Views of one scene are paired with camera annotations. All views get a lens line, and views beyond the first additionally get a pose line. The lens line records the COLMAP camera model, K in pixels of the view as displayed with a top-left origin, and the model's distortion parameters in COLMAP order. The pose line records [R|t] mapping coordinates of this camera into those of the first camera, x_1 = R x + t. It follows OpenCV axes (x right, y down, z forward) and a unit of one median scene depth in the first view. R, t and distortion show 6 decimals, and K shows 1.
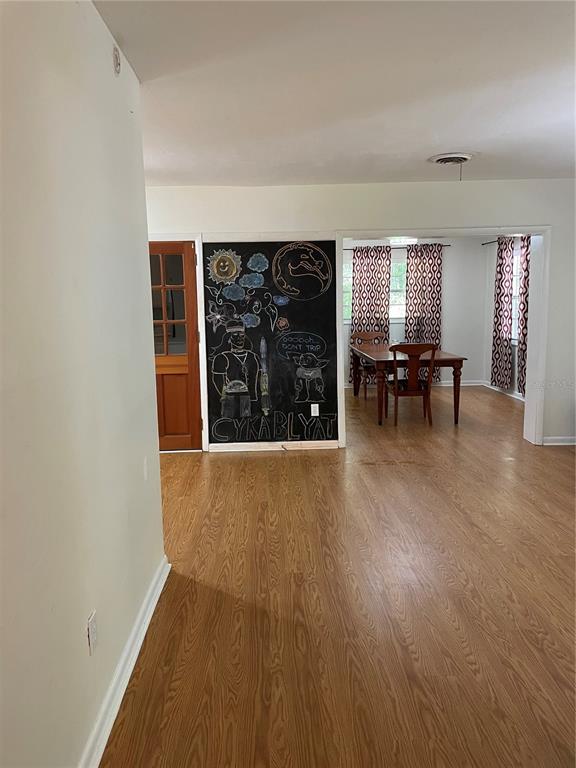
lens RADIAL K [[561.6, 0, 288.0], [0, 561.6, 384.0], [0, 0, 1]] dist [0.084586, -0.102138]
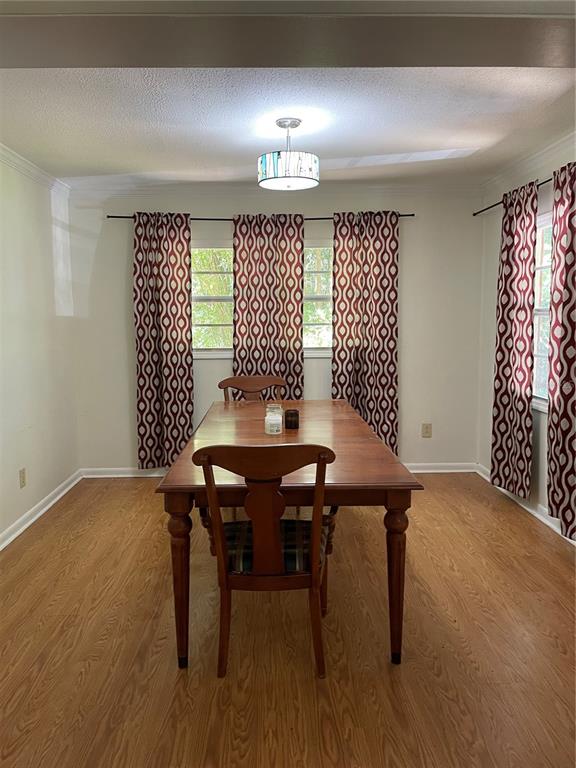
lens RADIAL K [[561.6, 0, 288.0], [0, 561.6, 384.0], [0, 0, 1]] dist [0.084586, -0.102138]
pose [[0.999947, 0.009434, 0.004029, 0.166323], [-0.009307, 0.999494, -0.030426, -0.067358], [-0.004314, 0.030387, 0.999529, 0.469121]]
